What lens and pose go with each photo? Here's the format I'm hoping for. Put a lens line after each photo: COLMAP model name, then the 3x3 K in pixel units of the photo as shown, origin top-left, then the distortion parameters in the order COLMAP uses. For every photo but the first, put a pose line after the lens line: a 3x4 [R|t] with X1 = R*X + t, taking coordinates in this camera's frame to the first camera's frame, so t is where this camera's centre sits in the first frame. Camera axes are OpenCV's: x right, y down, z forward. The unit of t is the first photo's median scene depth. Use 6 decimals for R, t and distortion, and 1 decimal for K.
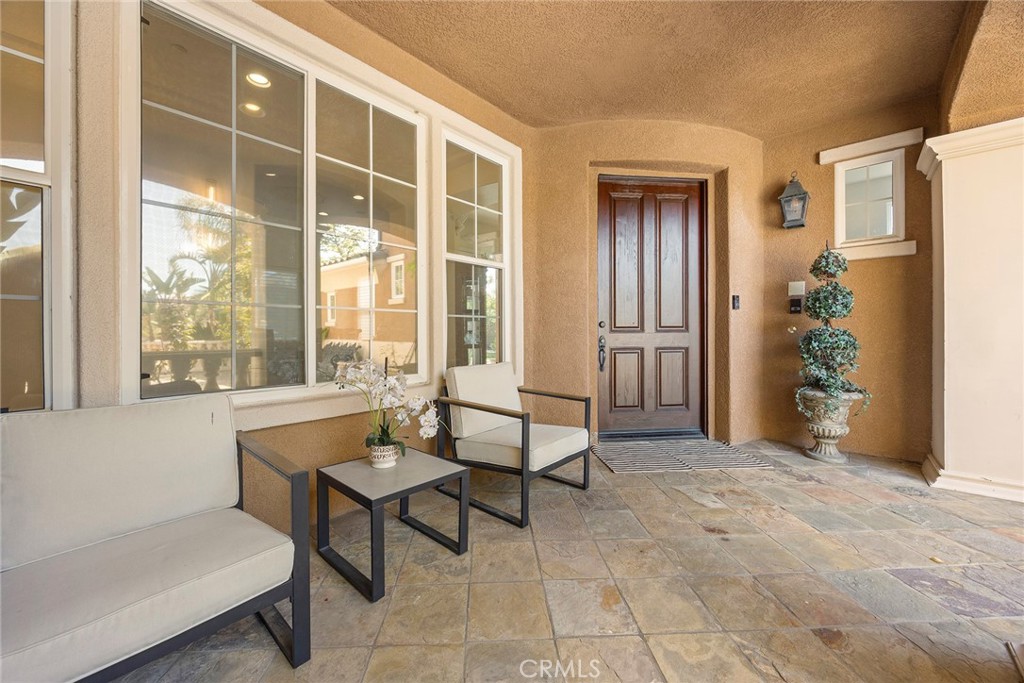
lens RADIAL K [[400.5, 0, 506.2], [0, 400.5, 325.6], [0, 0, 1]] dist [0.015717, 0.000077]
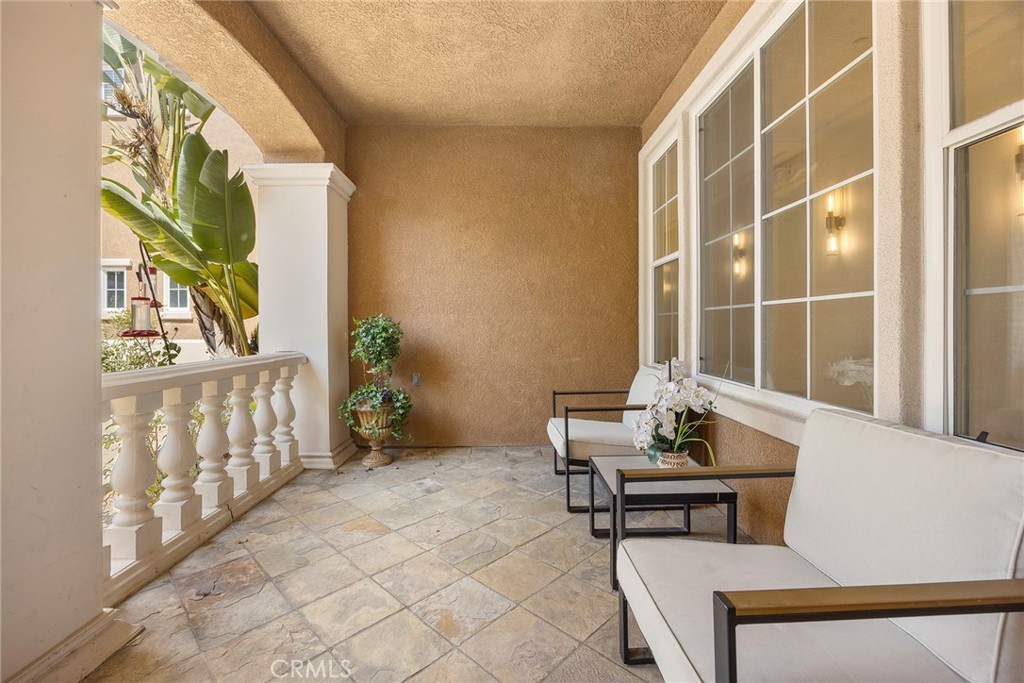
lens RADIAL K [[453.1, 0, 515.8], [0, 453.1, 328.6], [0, 0, 1]] dist [-0.000979, -0.000080]
pose [[-0.743568, 0.008779, -0.668603, 0.849318], [0.012321, 0.999924, -0.000573, 0.003238], [0.668547, -0.008664, -0.743619, 1.933472]]
